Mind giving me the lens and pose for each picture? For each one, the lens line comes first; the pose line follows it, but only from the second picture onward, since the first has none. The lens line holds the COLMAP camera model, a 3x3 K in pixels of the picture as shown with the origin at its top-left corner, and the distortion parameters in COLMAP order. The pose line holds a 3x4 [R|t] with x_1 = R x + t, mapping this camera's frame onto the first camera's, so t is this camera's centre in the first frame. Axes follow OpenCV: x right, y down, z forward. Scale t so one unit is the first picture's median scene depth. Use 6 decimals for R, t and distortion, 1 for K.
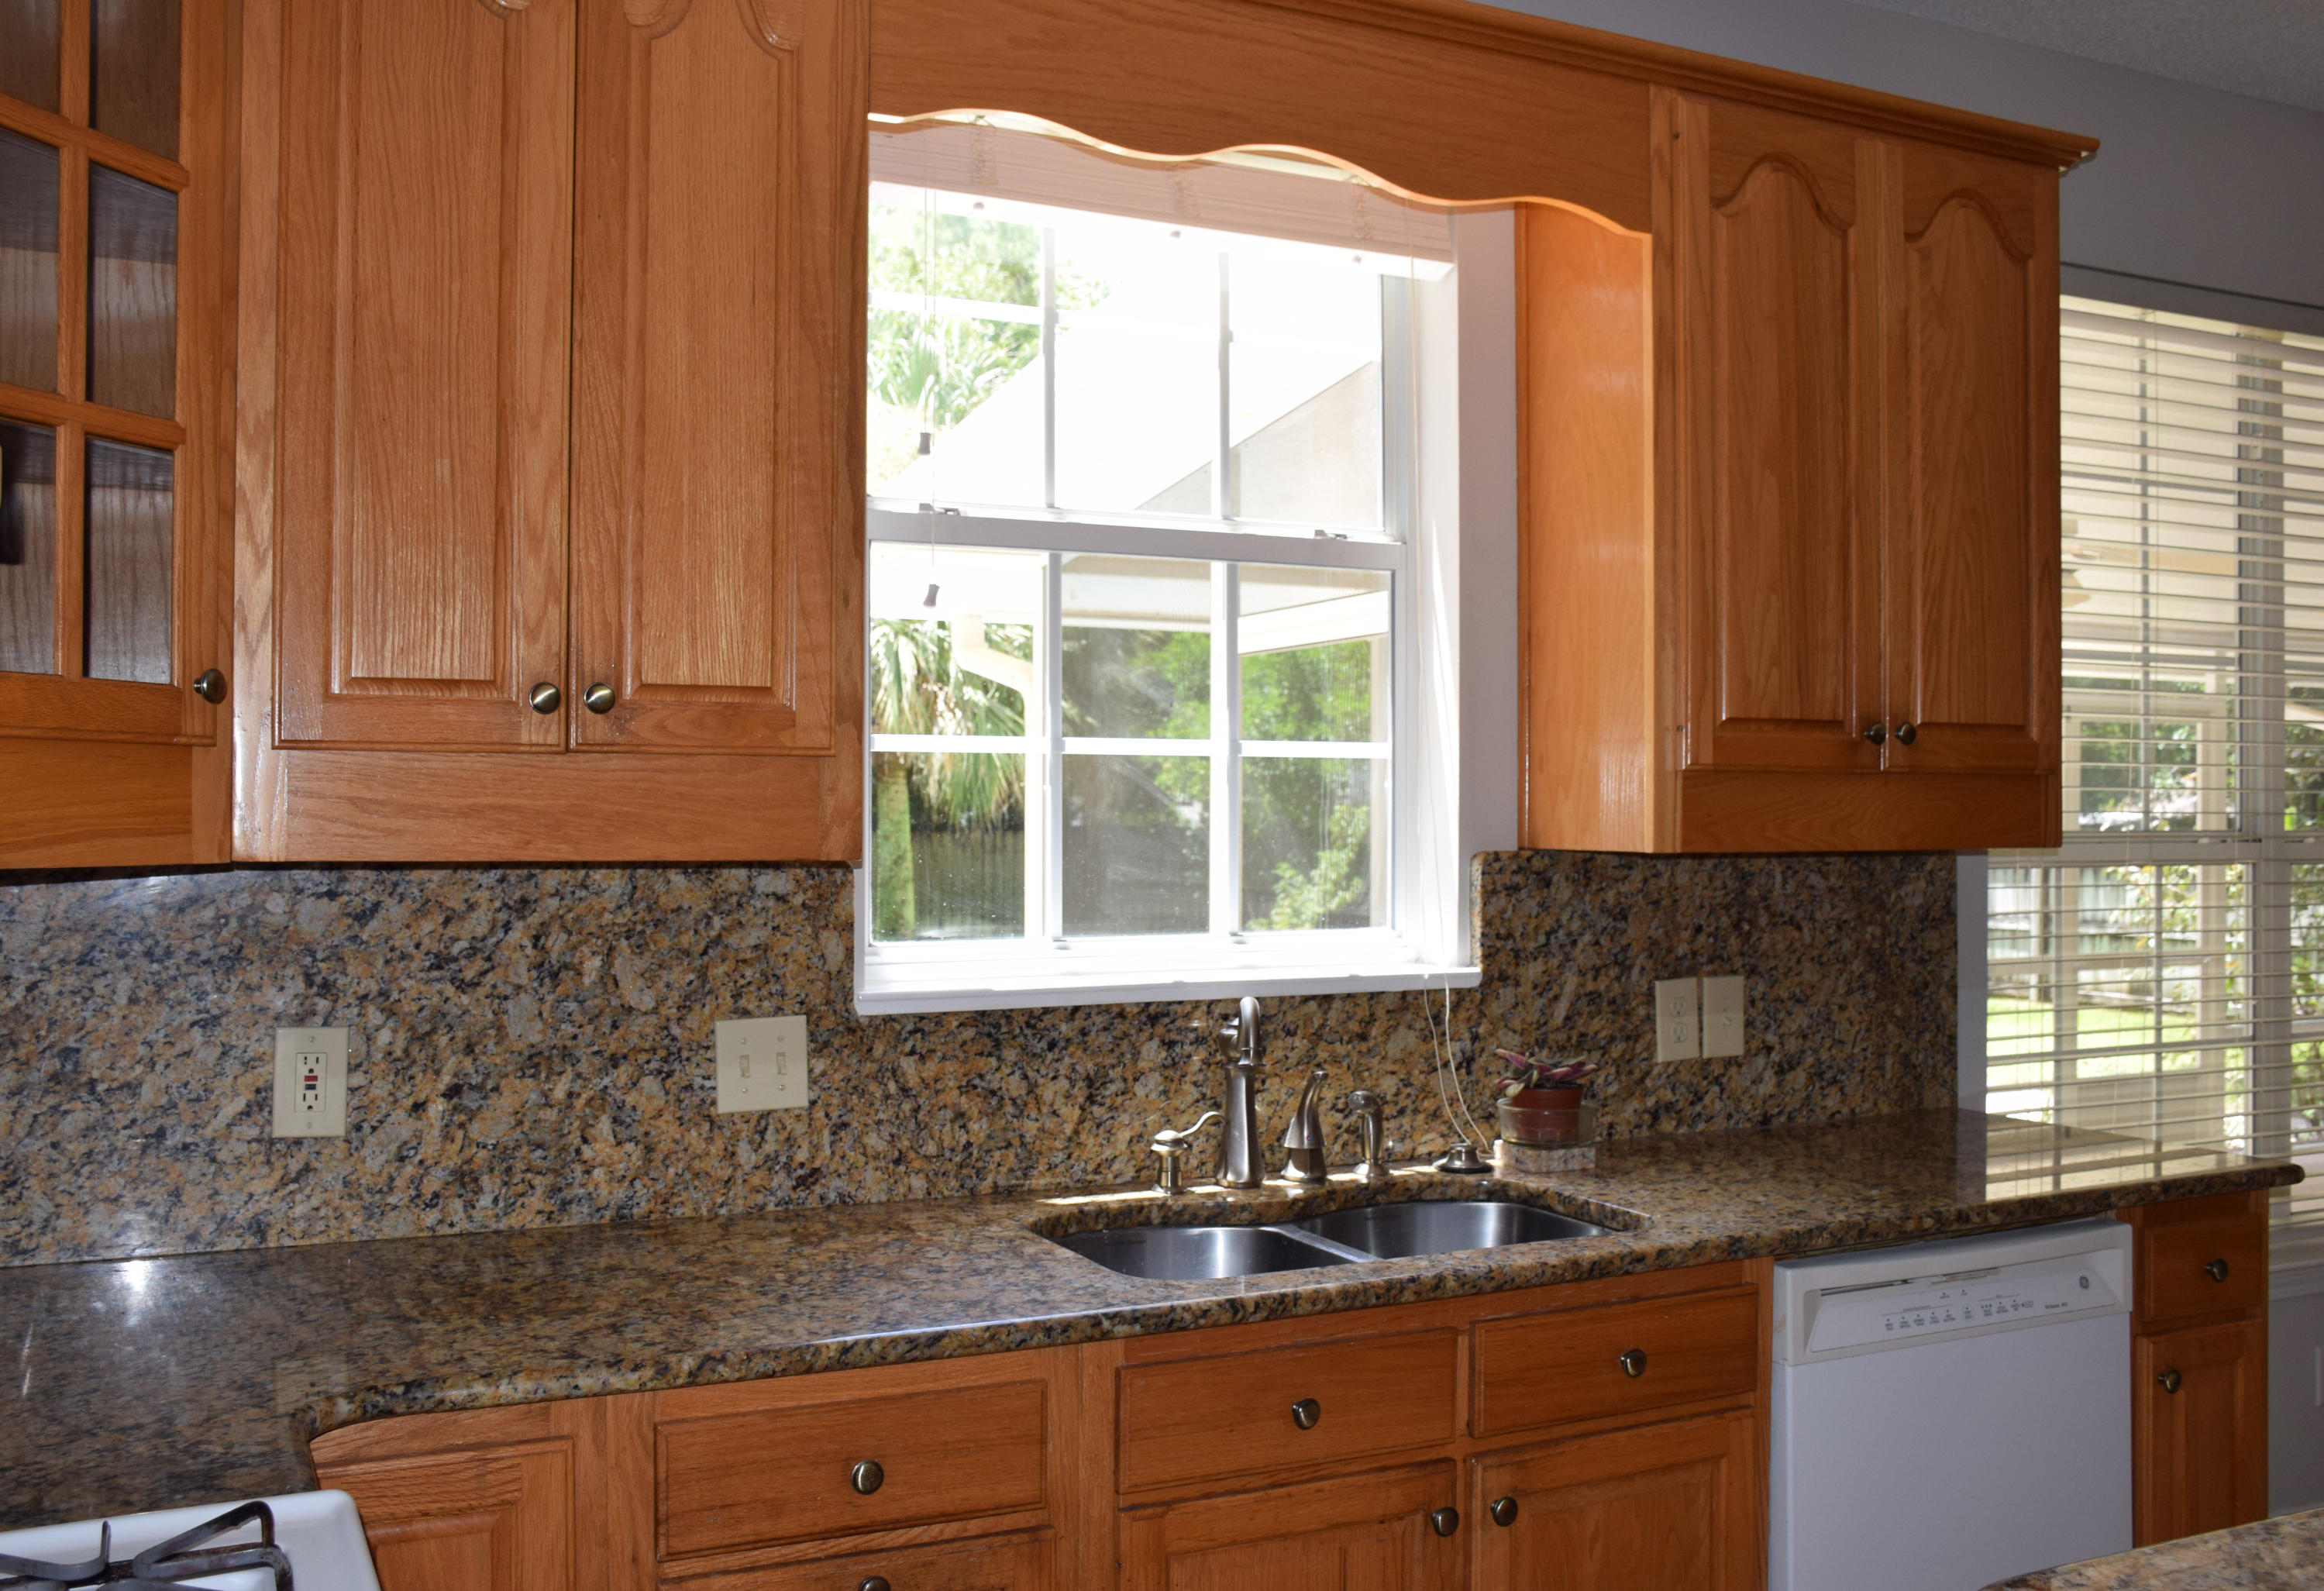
lens RADIAL K [[2048.7, 0, 1162.1], [0, 2048.7, 805.5], [0, 0, 1]] dist [-0.059209, 0.006064]
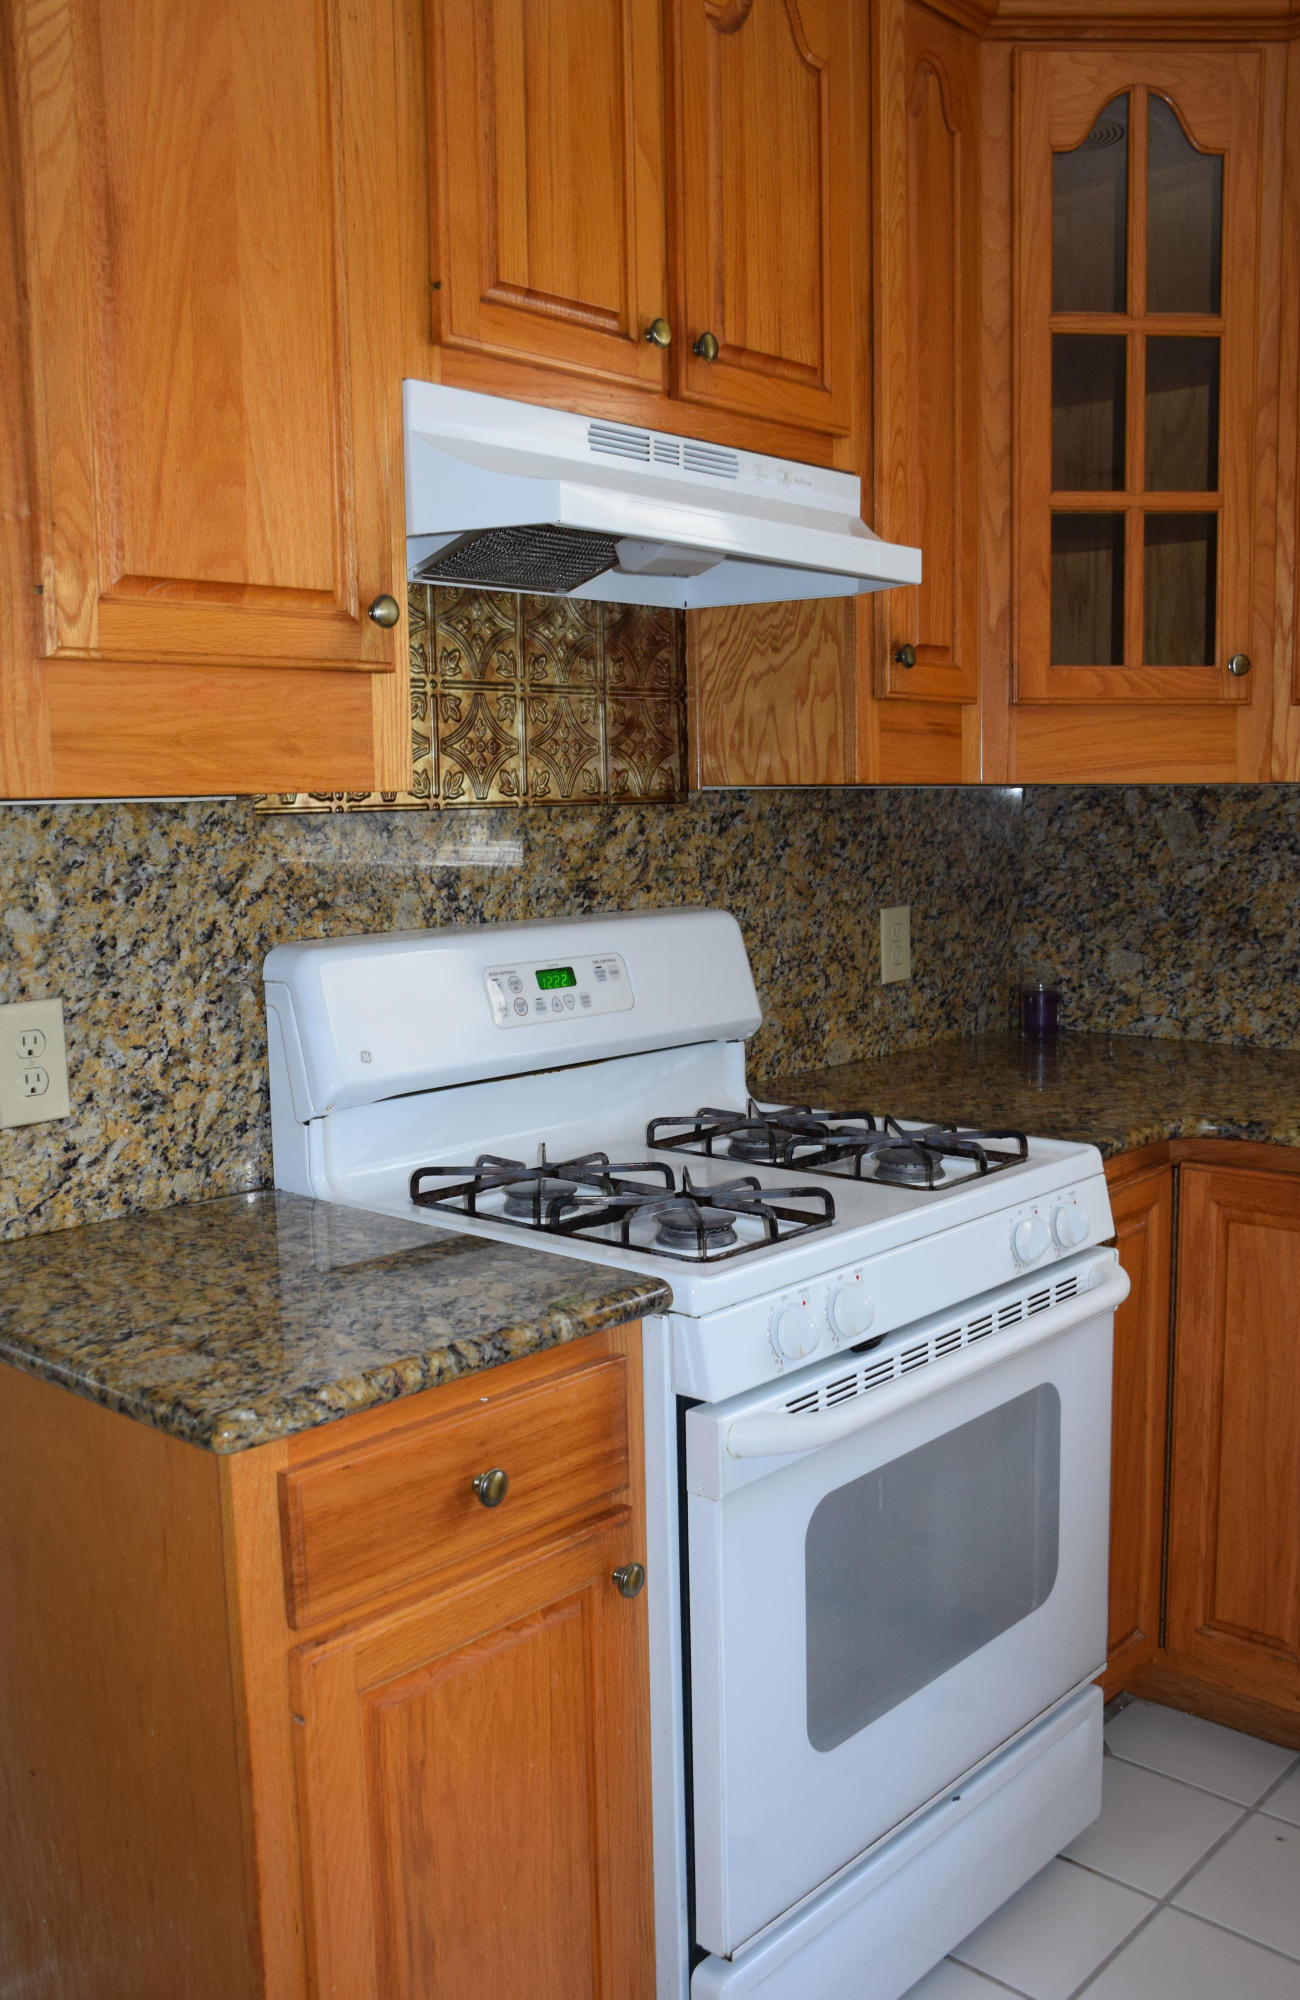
lens RADIAL K [[1756.4, 0, 658.8], [0, 1756.4, 1007.3], [0, 0, 1]] dist [-0.046405, 0.007197]
pose [[0.393089, 0.111787, -0.912680, 0.460137], [0.014850, 0.991681, 0.127859, 0.016335], [0.919381, -0.063813, 0.388159, 0.055475]]
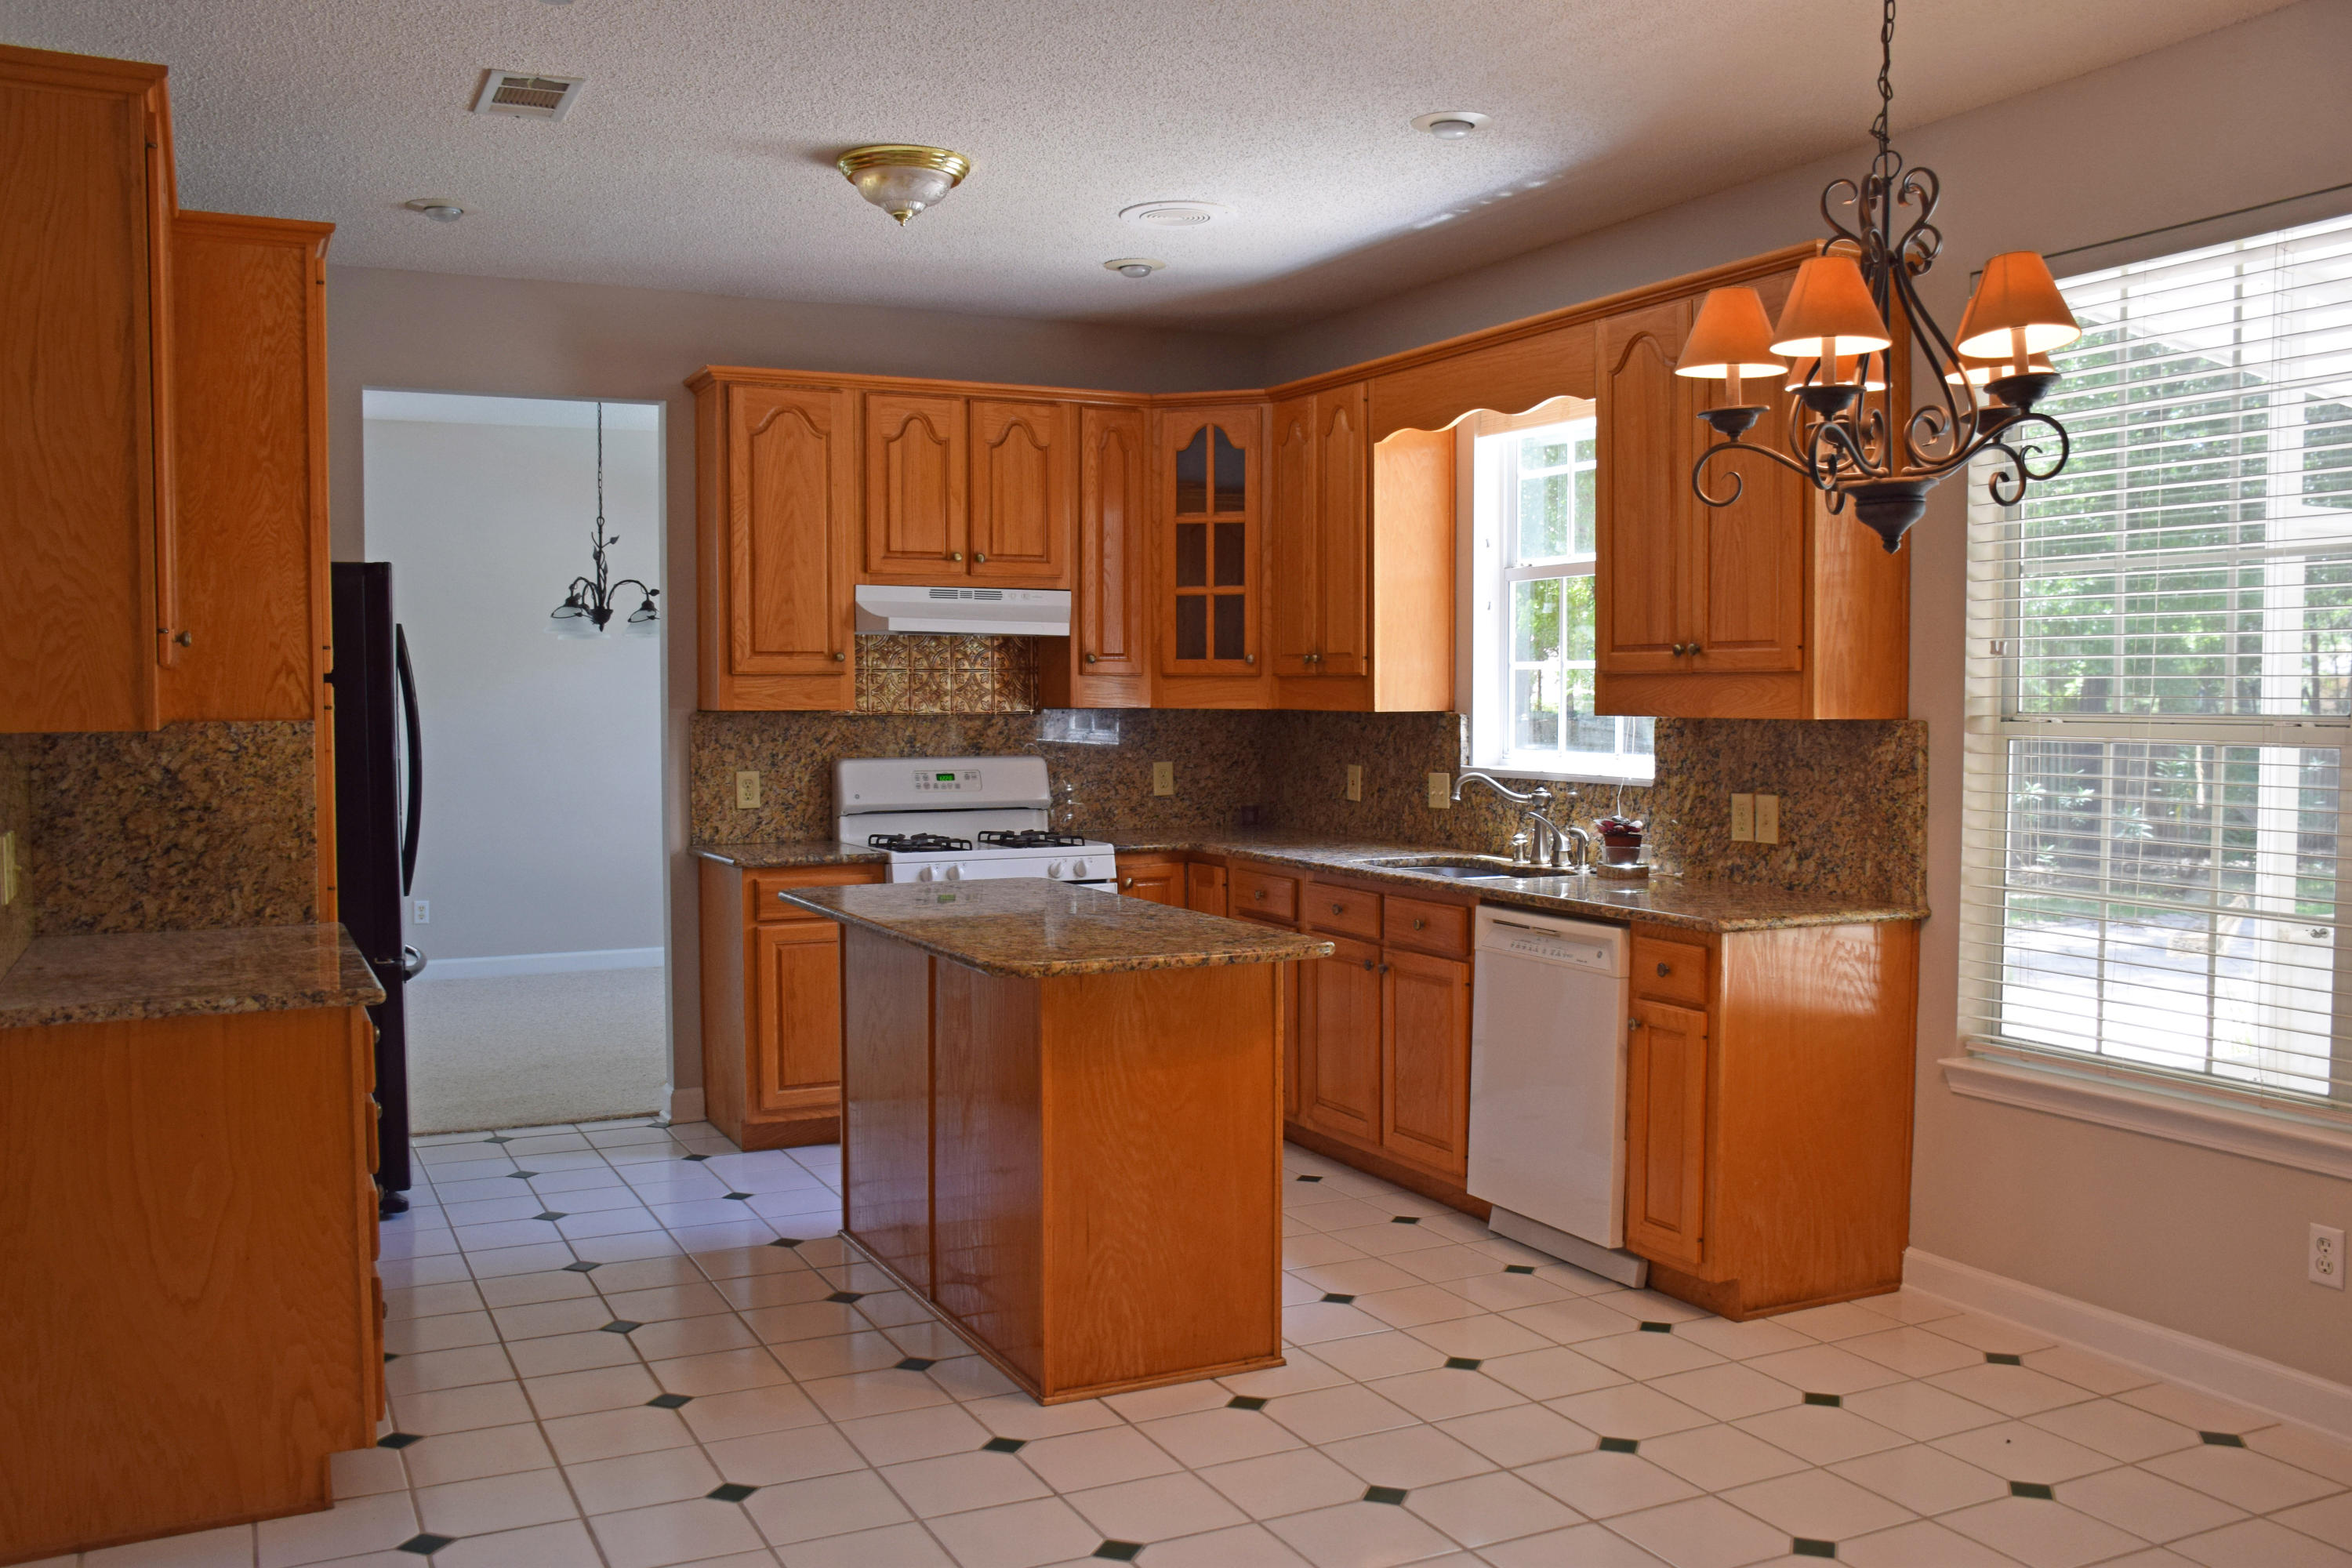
lens RADIAL K [[2008.6, 0, 1171.8], [0, 2008.6, 778.0], [0, 0, 1]] dist [-0.008154, -0.000340]
pose [[0.011825, 0.045187, -0.998909, 2.399489], [0.006009, 0.998957, 0.045260, -0.008349], [0.999912, -0.006538, 0.011541, 0.629652]]
